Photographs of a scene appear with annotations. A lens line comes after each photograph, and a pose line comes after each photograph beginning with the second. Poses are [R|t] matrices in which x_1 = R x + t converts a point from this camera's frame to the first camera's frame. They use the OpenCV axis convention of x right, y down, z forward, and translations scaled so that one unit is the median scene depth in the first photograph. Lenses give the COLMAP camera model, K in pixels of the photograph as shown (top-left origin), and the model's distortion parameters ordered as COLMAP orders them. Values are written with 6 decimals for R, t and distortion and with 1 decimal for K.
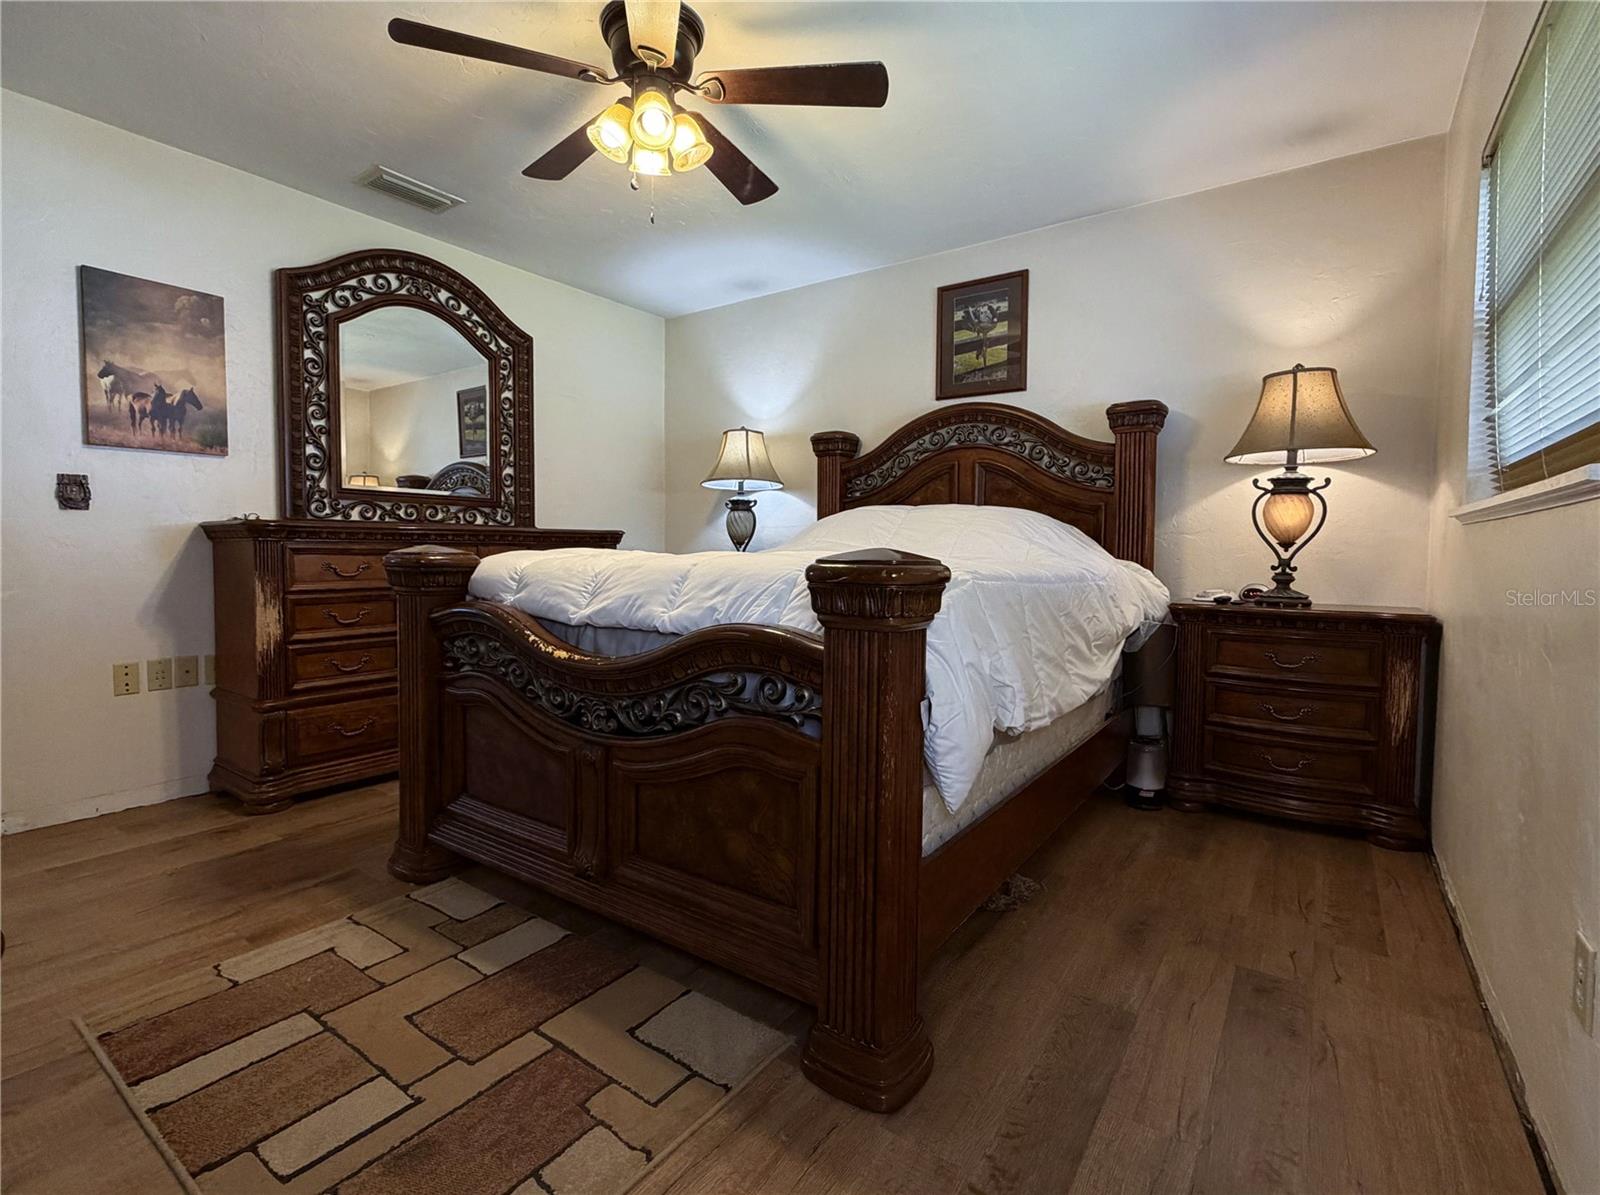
lens RADIAL K [[747.9, 0, 797.2], [0, 747.9, 571.9], [0, 0, 1]] dist [0.001976, 0.000414]
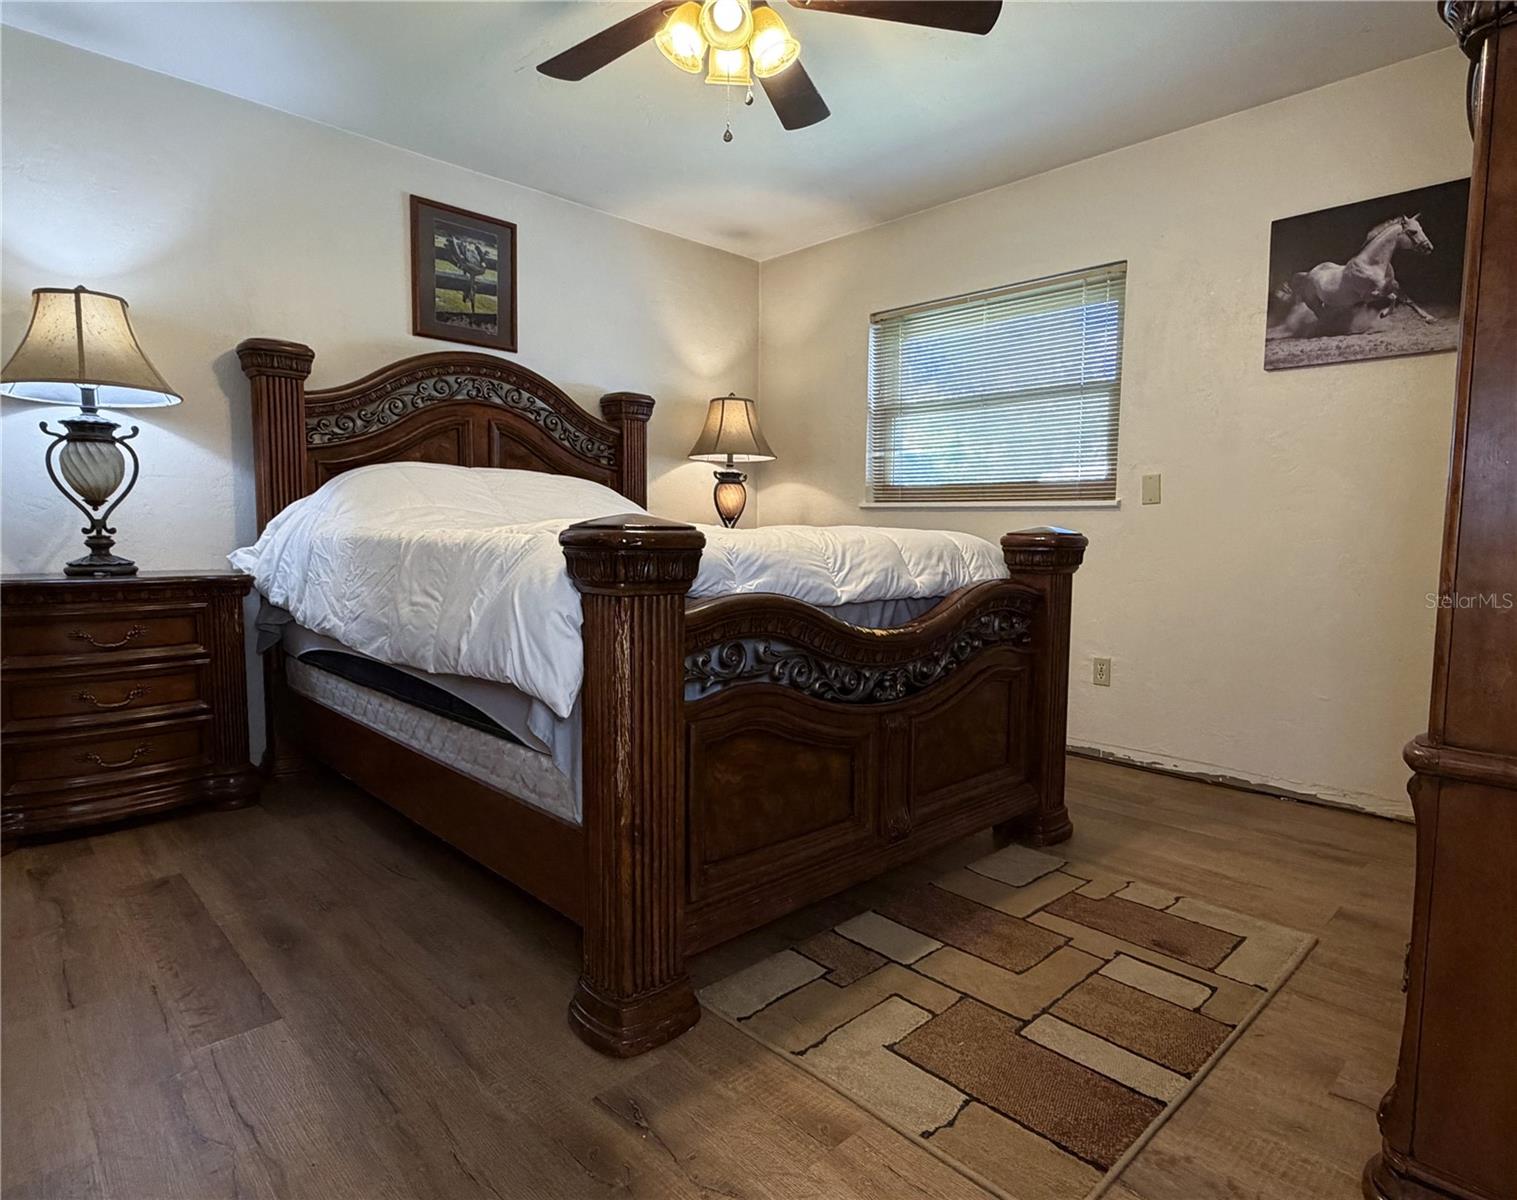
lens RADIAL K [[850.7, 0, 758.5], [0, 850.7, 600.0], [0, 0, 1]] dist [-0.001165, -0.000303]
pose [[0.194396, -0.087516, 0.977011, -0.718035], [0.009474, 0.996133, 0.087343, -0.018430], [-0.980877, -0.007723, 0.194473, 0.470740]]
